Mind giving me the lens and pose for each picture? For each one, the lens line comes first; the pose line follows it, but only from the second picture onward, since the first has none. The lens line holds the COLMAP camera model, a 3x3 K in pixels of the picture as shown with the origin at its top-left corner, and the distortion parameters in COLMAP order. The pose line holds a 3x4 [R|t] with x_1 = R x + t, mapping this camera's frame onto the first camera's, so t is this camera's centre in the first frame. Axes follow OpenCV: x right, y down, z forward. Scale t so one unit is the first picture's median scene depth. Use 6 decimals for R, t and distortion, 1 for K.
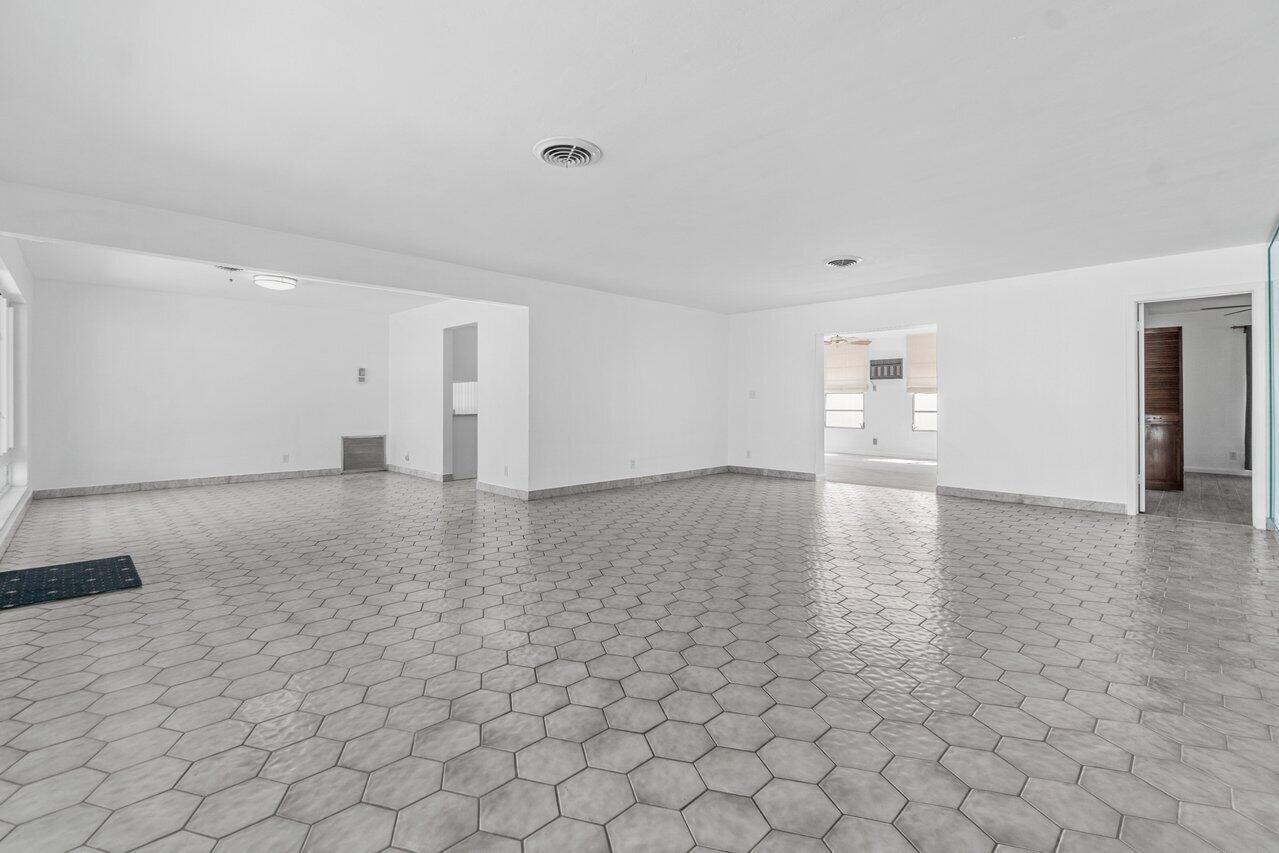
lens RADIAL K [[559.4, 0, 635.6], [0, 559.4, 414.6], [0, 0, 1]] dist [0.003288, 0.000761]
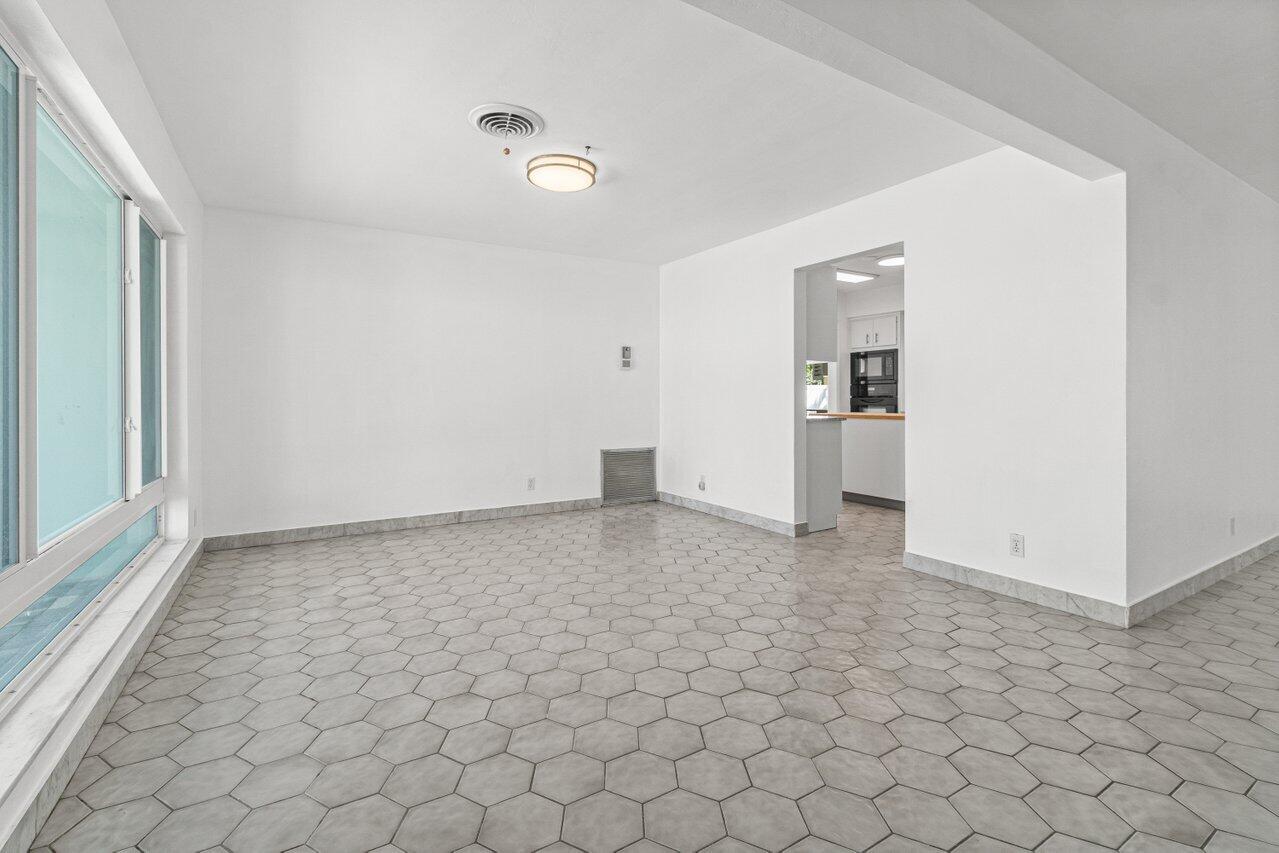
lens RADIAL K [[559.4, 0, 641.1], [0, 559.4, 421.9], [0, 0, 1]] dist [0.003288, 0.000761]
pose [[0.973734, 0.004463, -0.227644, -0.362507], [0.000095, 0.999800, 0.020009, -0.008245], [0.227688, -0.019505, 0.973539, 0.405493]]
